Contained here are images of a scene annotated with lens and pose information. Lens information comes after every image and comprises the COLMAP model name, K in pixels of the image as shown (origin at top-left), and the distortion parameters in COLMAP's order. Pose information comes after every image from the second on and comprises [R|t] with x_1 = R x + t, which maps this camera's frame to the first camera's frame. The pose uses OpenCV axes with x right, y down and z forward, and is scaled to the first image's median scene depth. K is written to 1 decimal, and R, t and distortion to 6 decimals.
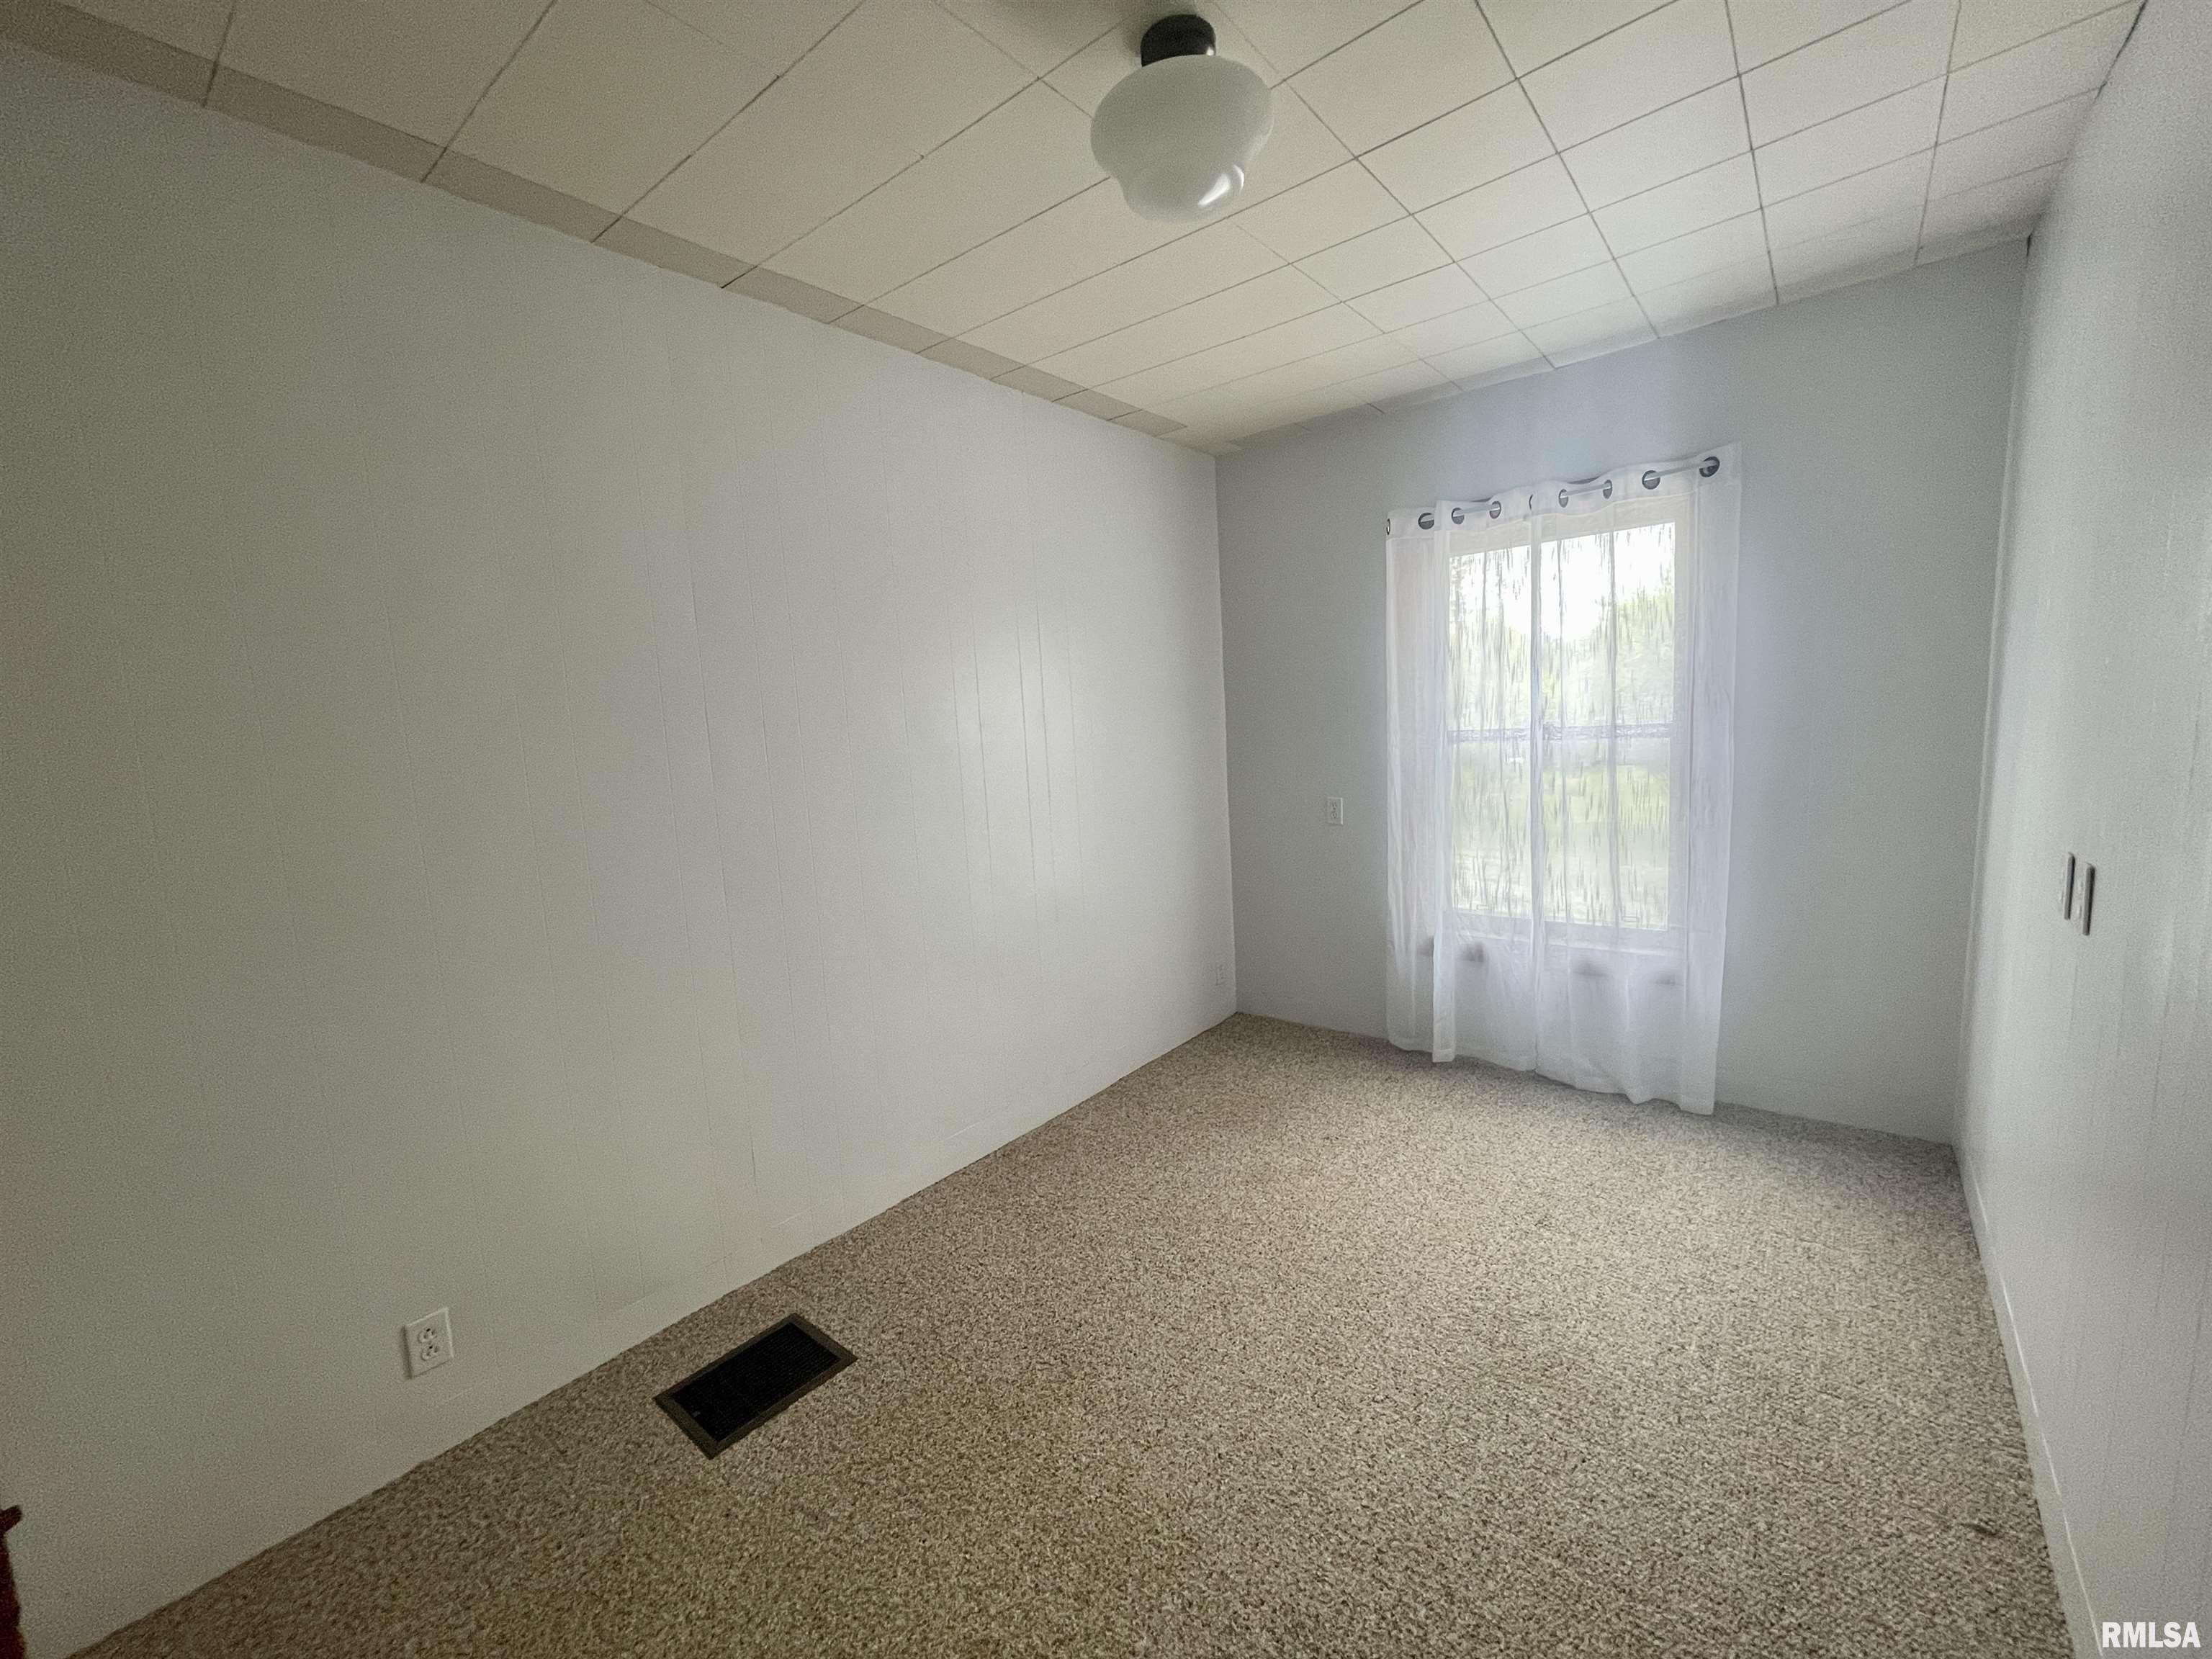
lens RADIAL K [[888.7, 0, 1106.0], [0, 888.7, 829.5], [0, 0, 1]] dist [0.001142, 0.000154]
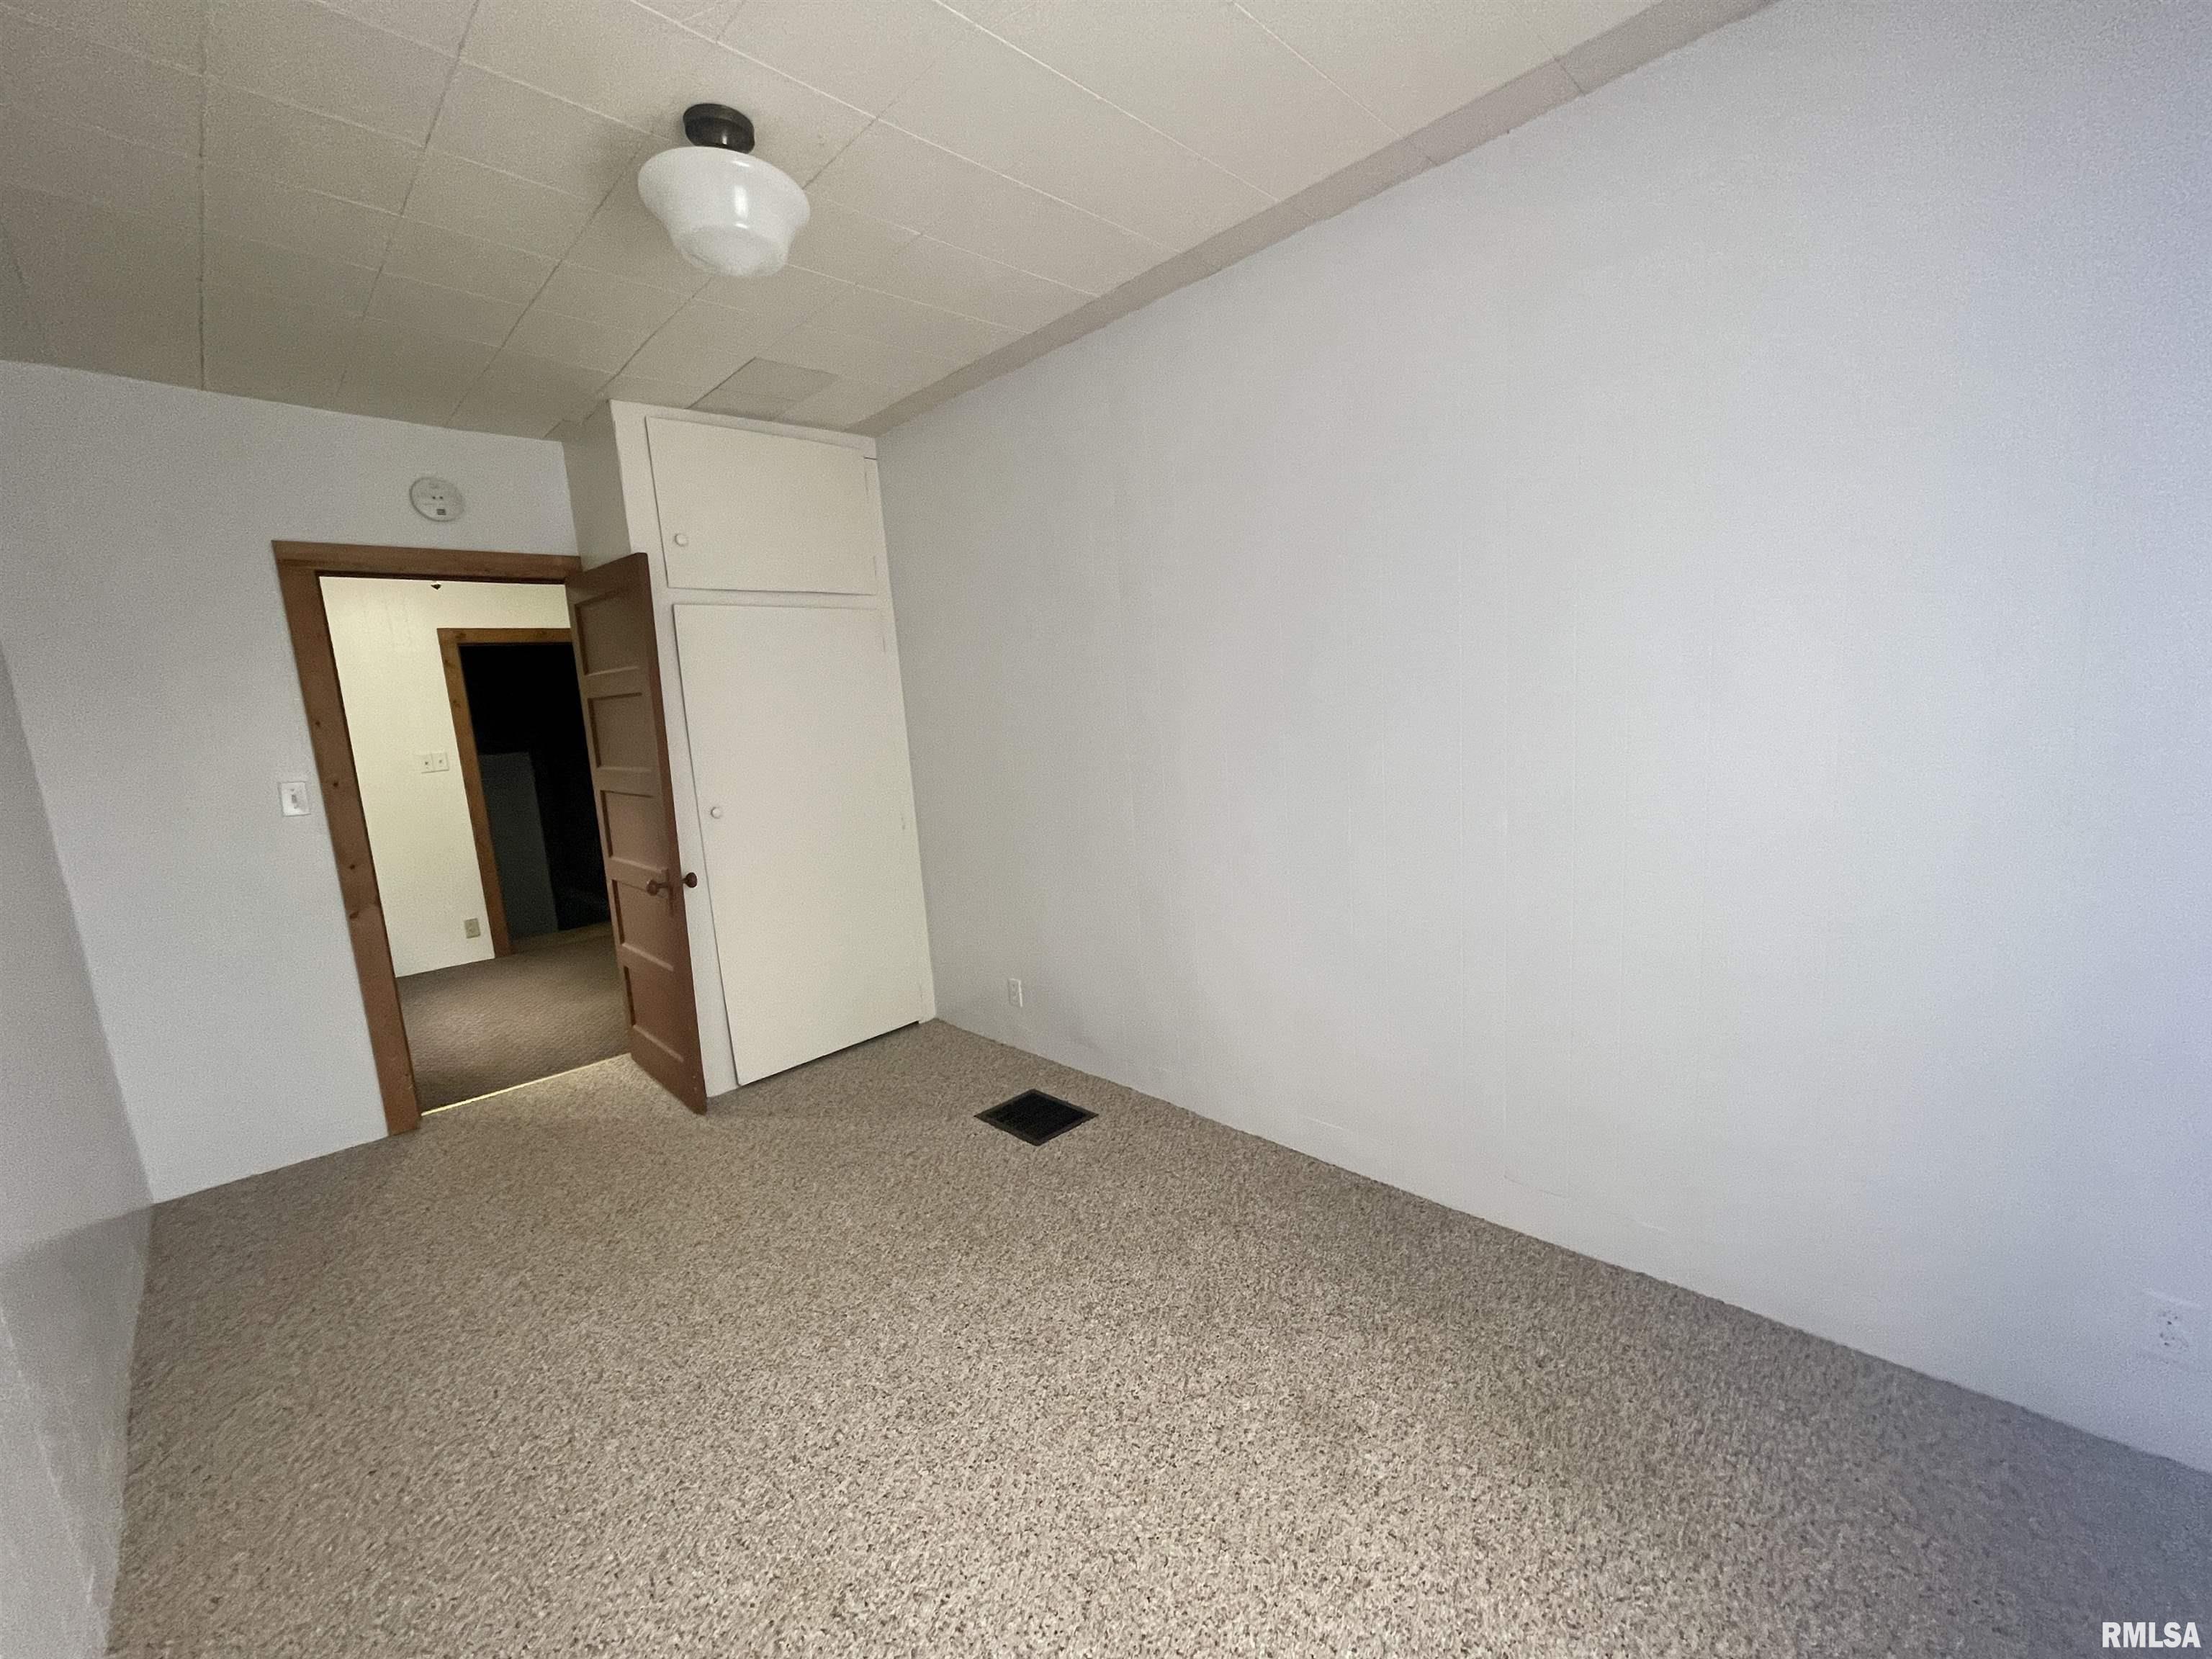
lens RADIAL K [[888.7, 0, 1106.0], [0, 888.7, 829.5], [0, 0, 1]] dist [0.001142, 0.000154]
pose [[-0.098967, 0.200638, -0.974654, 0.908165], [-0.047782, 0.977374, 0.206050, -0.169452], [0.993943, 0.066963, -0.087141, 1.119875]]
